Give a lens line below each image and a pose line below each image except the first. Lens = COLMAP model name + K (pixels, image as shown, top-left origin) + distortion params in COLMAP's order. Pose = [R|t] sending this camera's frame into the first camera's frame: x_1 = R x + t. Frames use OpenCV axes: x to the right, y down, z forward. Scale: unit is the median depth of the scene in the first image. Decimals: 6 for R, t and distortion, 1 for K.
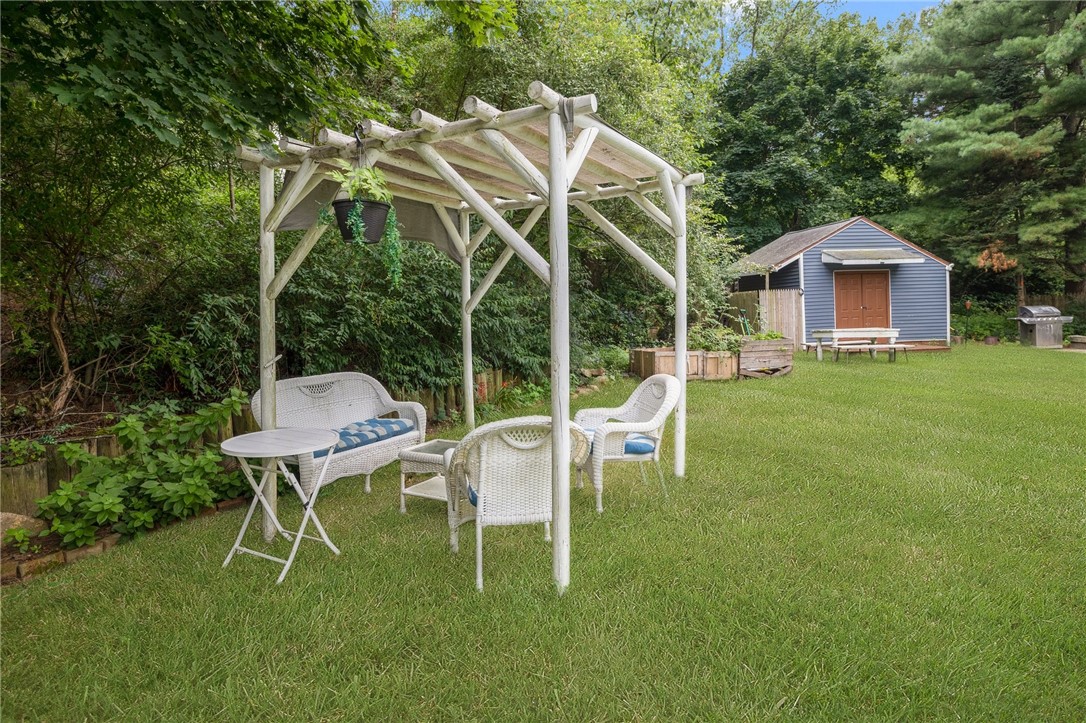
lens RADIAL K [[595.7, 0, 544.4], [0, 595.7, 318.8], [0, 0, 1]] dist [0.002307, 0.000178]
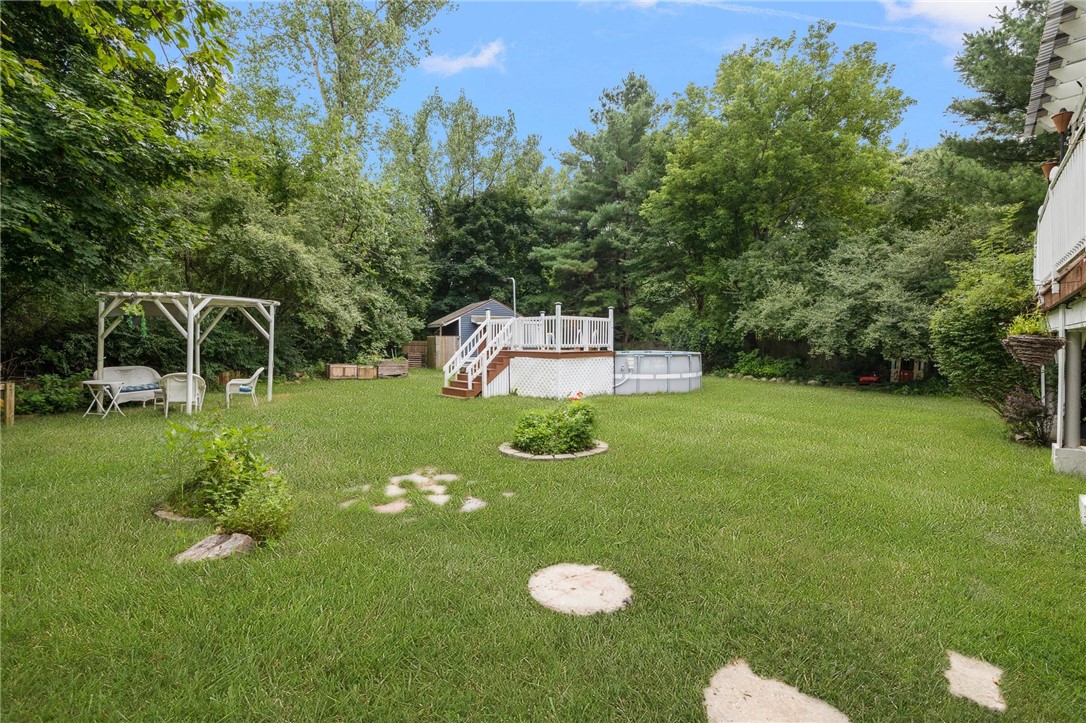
lens RADIAL K [[466.0, 0, 539.0], [0, 466.0, 350.6], [0, 0, 1]] dist [-0.000664, -0.000017]
pose [[0.951880, 0.028829, 0.305112, 0.232292], [-0.029440, 0.999563, -0.002599, -0.007850], [-0.305054, -0.006509, 0.952313, -0.481161]]
